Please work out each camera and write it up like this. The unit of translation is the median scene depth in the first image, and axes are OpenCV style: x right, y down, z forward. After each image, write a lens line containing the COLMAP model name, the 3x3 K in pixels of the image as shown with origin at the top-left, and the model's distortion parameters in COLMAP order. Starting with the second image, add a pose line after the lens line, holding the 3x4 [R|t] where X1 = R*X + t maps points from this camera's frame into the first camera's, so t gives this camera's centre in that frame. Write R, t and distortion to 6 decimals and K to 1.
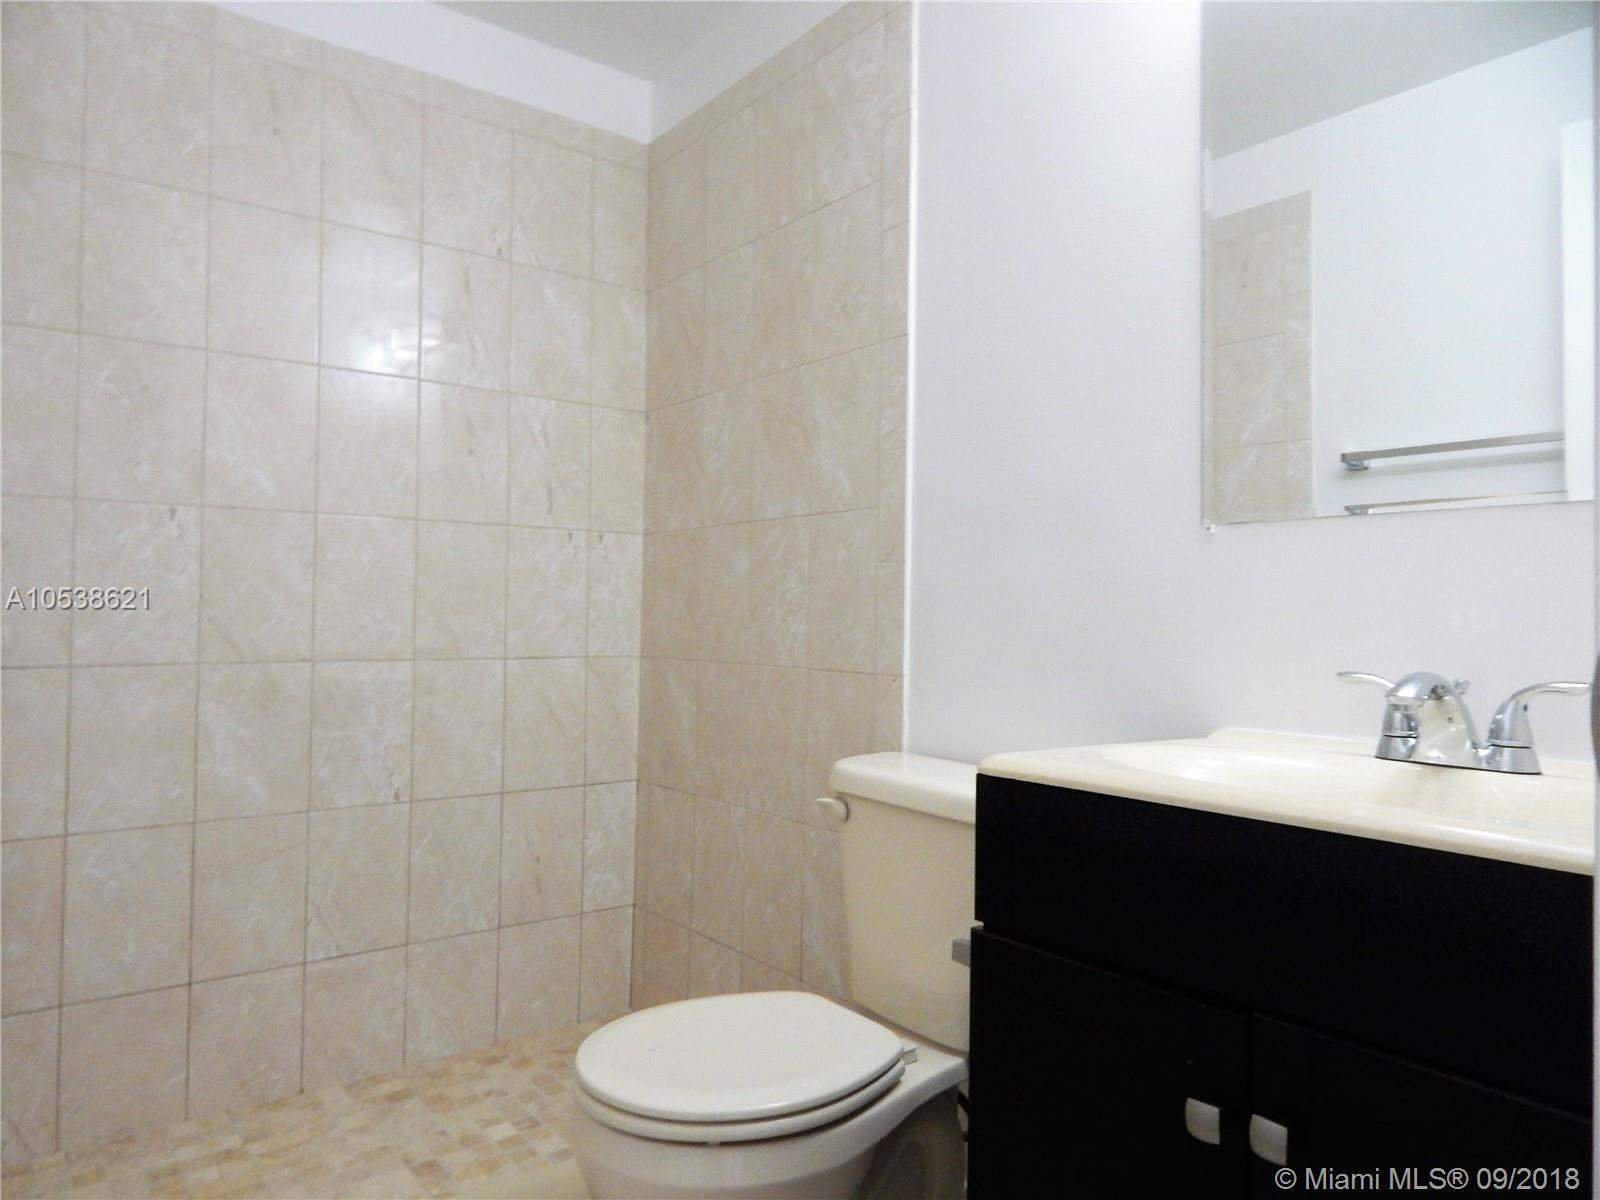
lens RADIAL K [[1039.5, 0, 791.4], [0, 1039.5, 603.7], [0, 0, 1]] dist [-0.004264, -0.007570]
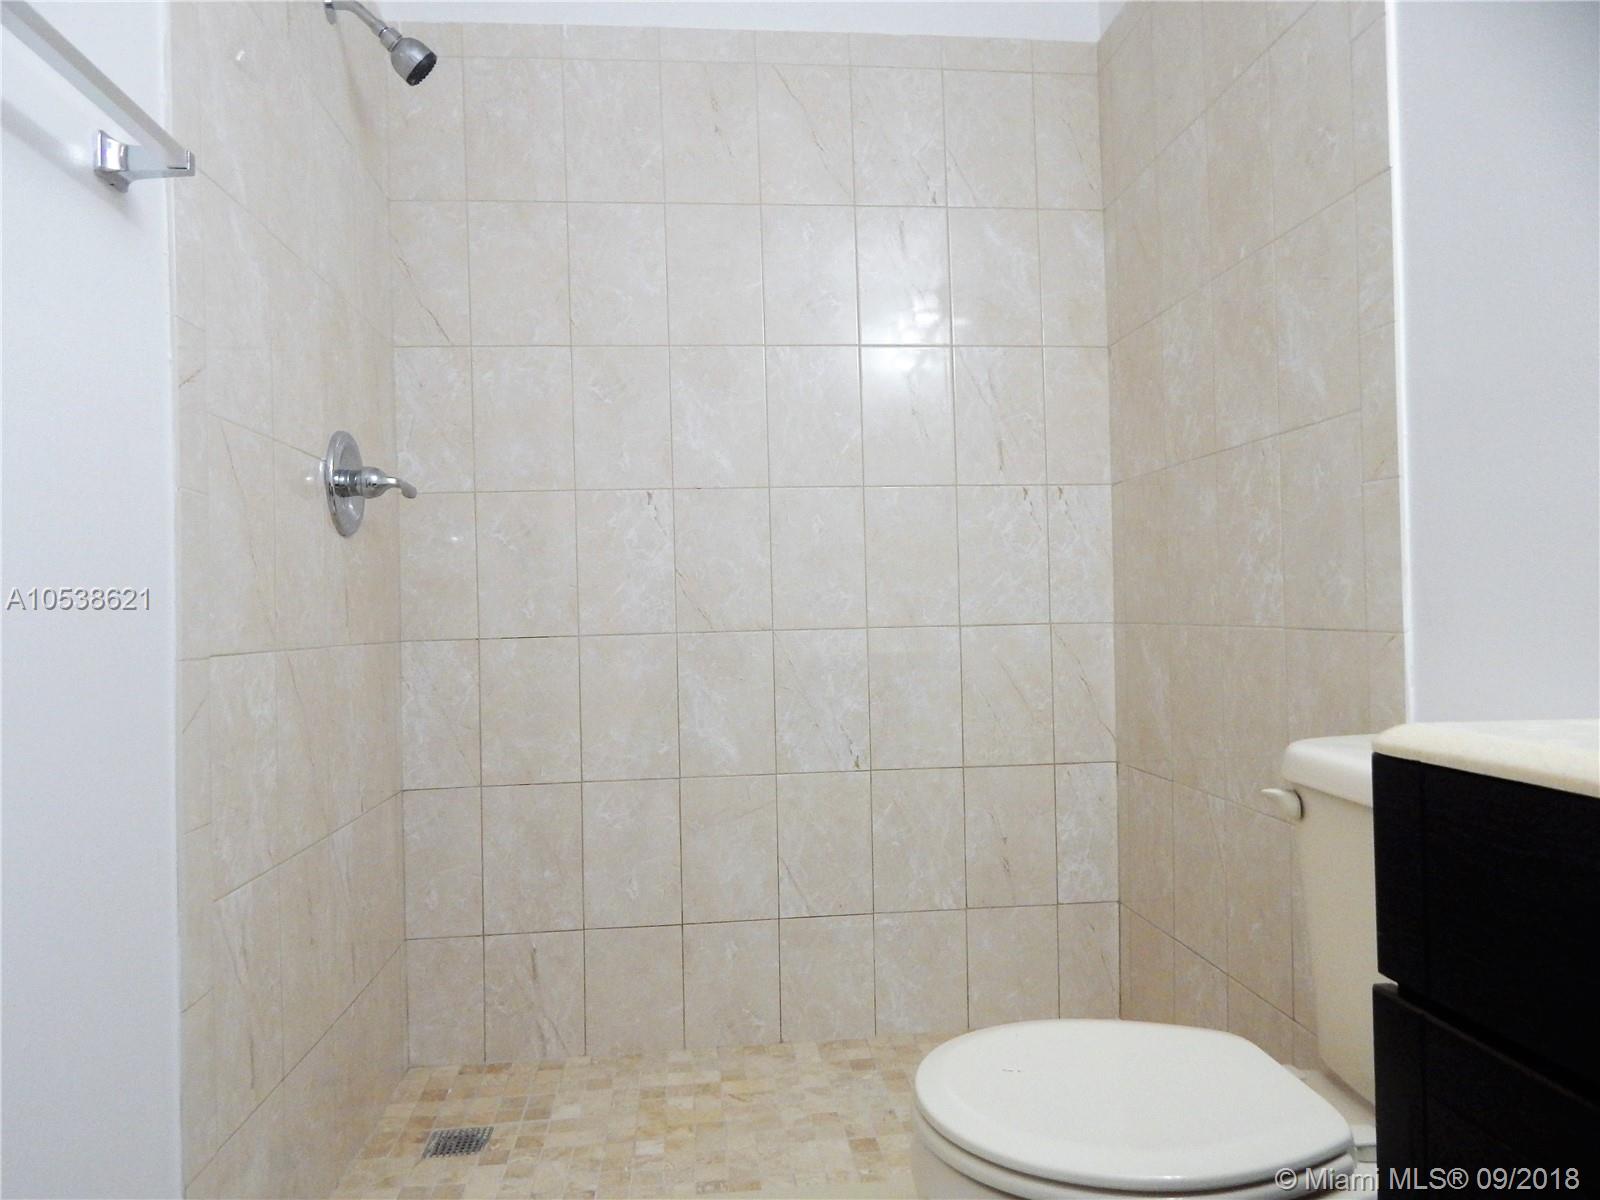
lens RADIAL K [[1036.8, 0, 814.2], [0, 1036.8, 599.2], [0, 0, 1]] dist [0.001456, 0.001814]
pose [[0.852942, -0.032335, -0.521004, 0.116241], [0.036219, 0.999340, -0.002728, 0.028378], [0.520748, -0.016543, 0.853550, 0.131372]]
